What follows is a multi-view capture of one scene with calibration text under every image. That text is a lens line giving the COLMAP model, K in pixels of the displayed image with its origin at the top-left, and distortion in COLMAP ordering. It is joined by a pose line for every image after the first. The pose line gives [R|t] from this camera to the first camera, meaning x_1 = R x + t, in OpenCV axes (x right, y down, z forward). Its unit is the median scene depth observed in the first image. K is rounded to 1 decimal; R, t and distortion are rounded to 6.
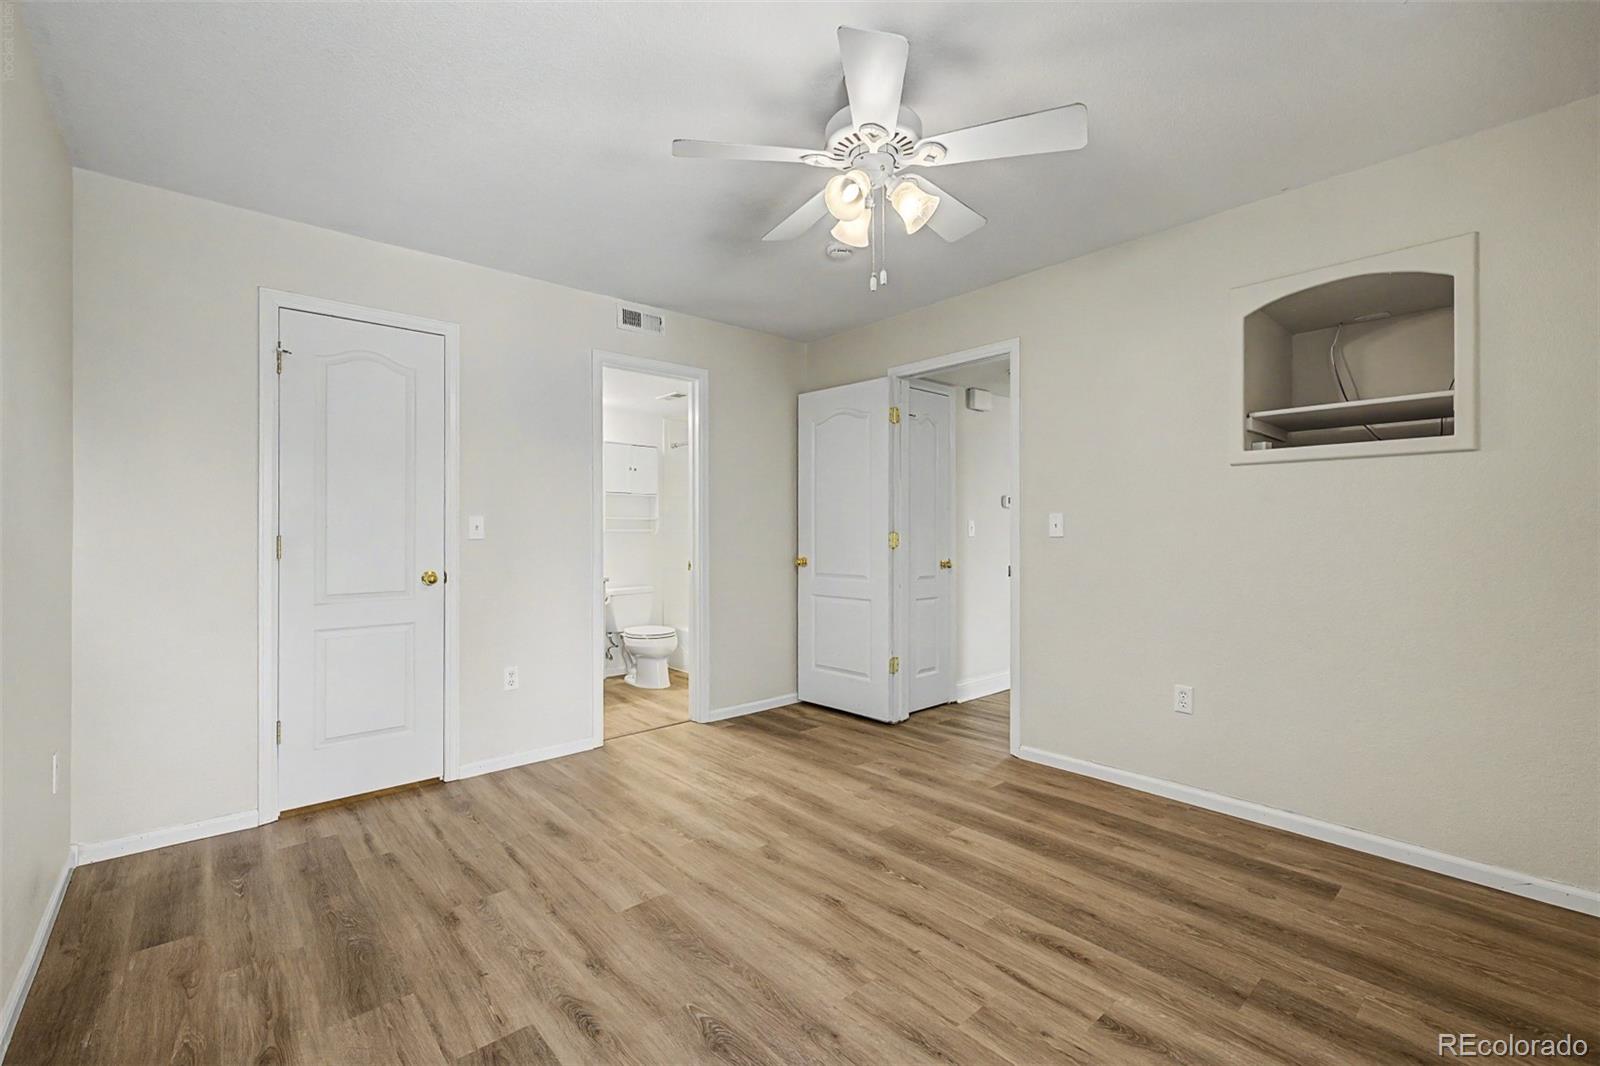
lens RADIAL K [[670.6, 0, 802.8], [0, 670.6, 537.8], [0, 0, 1]] dist [0.014457, -0.005095]
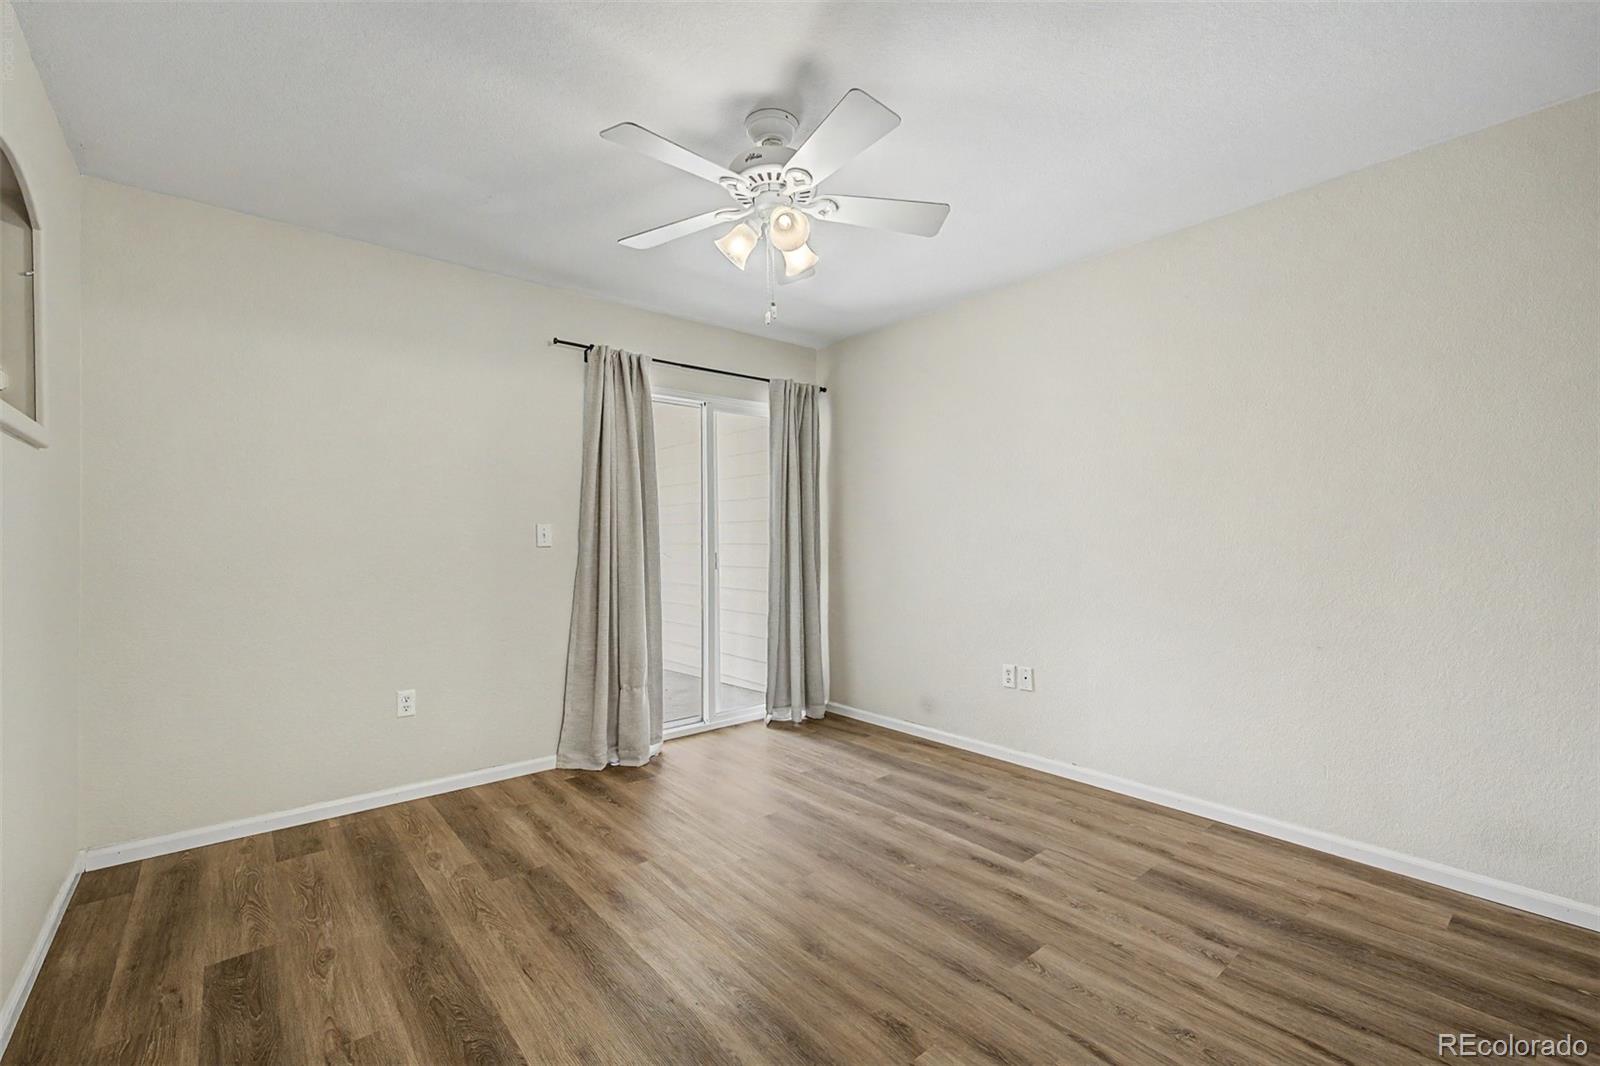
lens RADIAL K [[684.7, 0, 803.7], [0, 684.7, 545.8], [0, 0, 1]] dist [0.000852, 0.000112]
pose [[-0.999710, 0.009076, 0.022305, 0.020731], [0.009360, 0.999876, 0.012647, -0.005505], [-0.022187, 0.012852, -0.999671, 1.187718]]
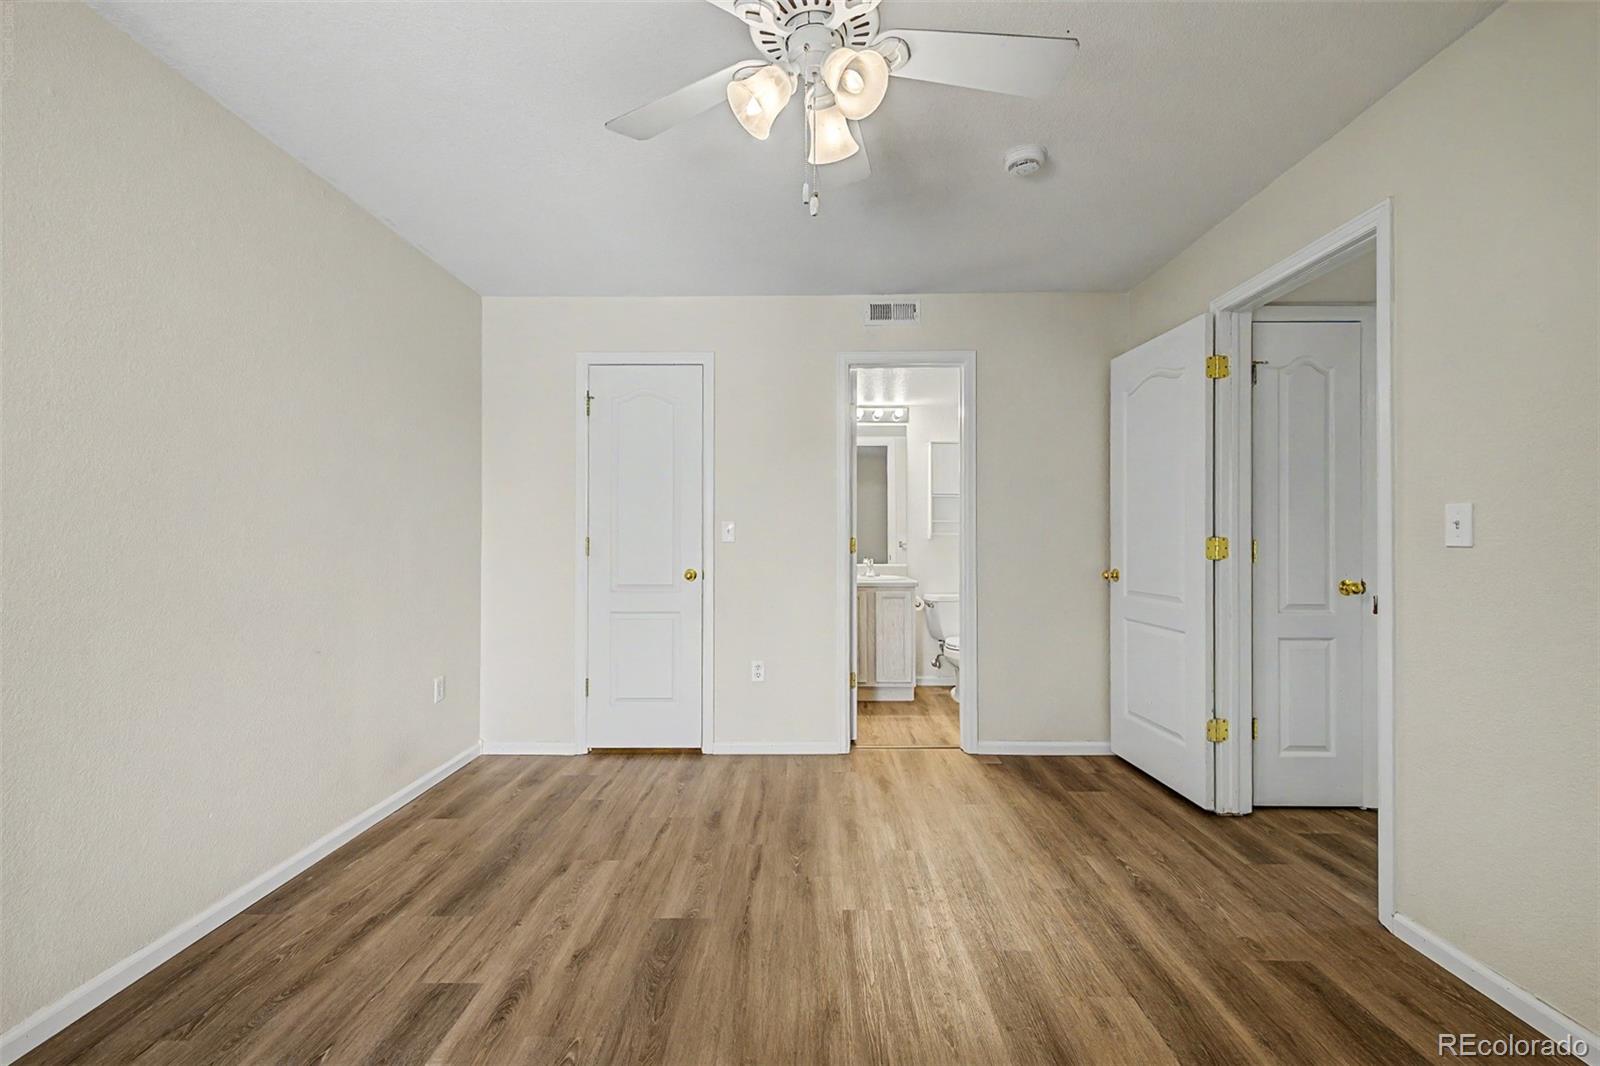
lens RADIAL K [[670.6, 0, 802.8], [0, 670.6, 537.8], [0, 0, 1]] dist [0.014457, -0.005095]
pose [[0.747650, 0.004163, -0.664080, 0.335640], [-0.006927, 0.999975, -0.001531, -0.003948], [0.664057, 0.005745, 0.747660, 0.243017]]
